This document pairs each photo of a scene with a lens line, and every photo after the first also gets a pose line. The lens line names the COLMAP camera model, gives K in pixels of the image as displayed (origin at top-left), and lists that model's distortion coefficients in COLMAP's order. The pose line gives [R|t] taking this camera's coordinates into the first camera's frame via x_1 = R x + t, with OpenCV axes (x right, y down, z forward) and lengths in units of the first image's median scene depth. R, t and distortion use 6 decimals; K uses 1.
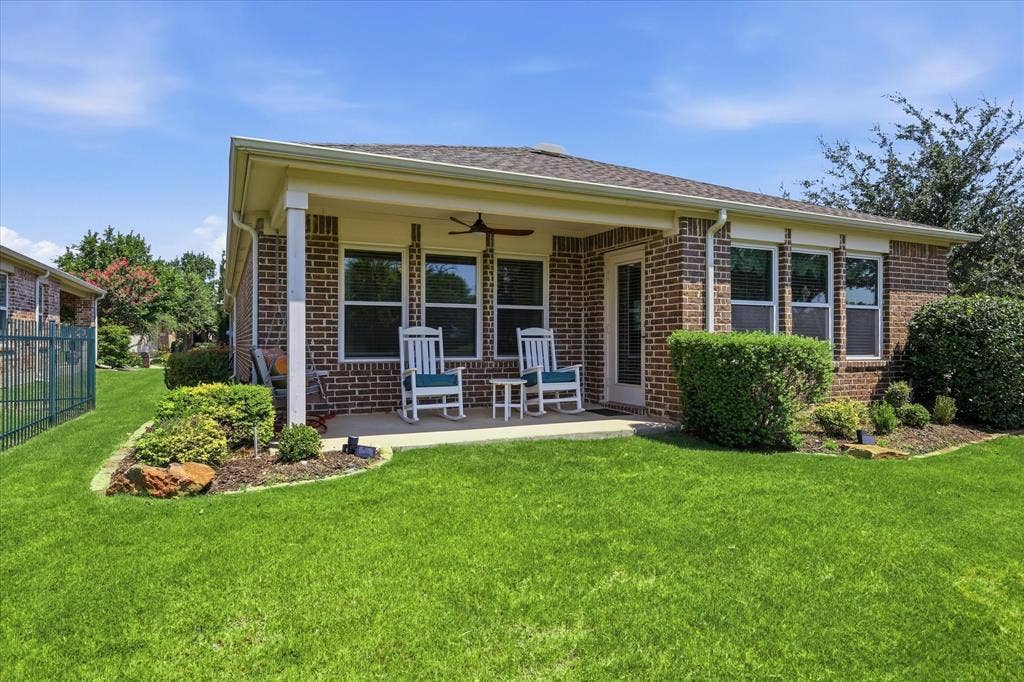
lens RADIAL K [[589.5, 0, 512.8], [0, 589.5, 341.5], [0, 0, 1]] dist [-0.001823, 0.000304]
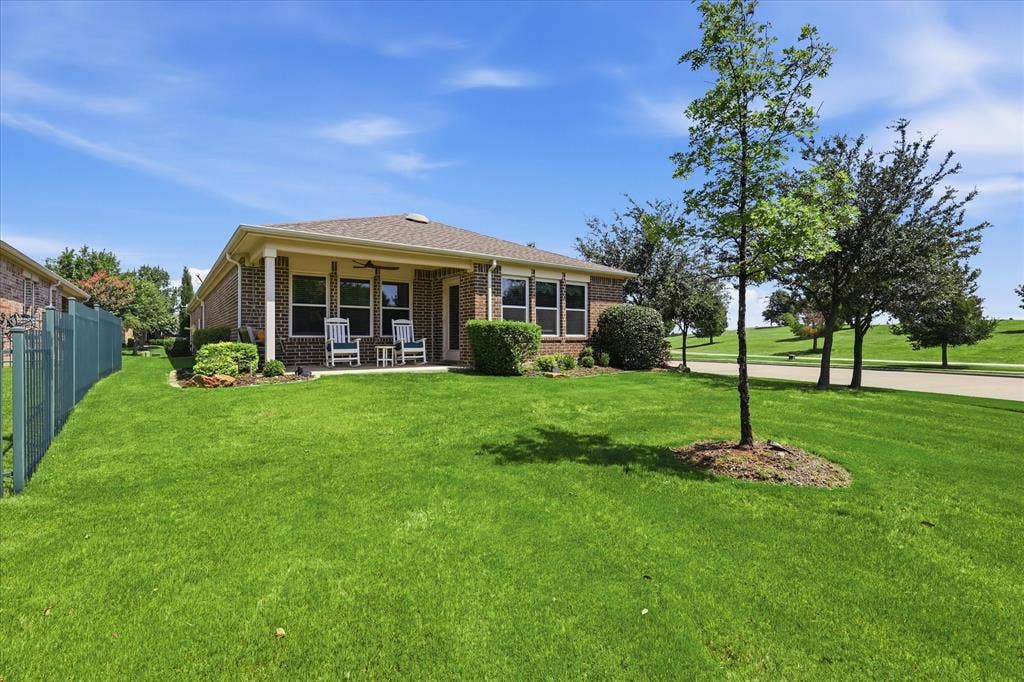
lens RADIAL K [[463.0, 0, 512.1], [0, 463.0, 336.3], [0, 0, 1]] dist [-0.001176, 0.000068]
pose [[0.981969, -0.001782, 0.189035, 0.108104], [0.003670, 0.999947, -0.009639, 0.048536], [-0.189007, 0.010159, 0.981923, -0.520807]]
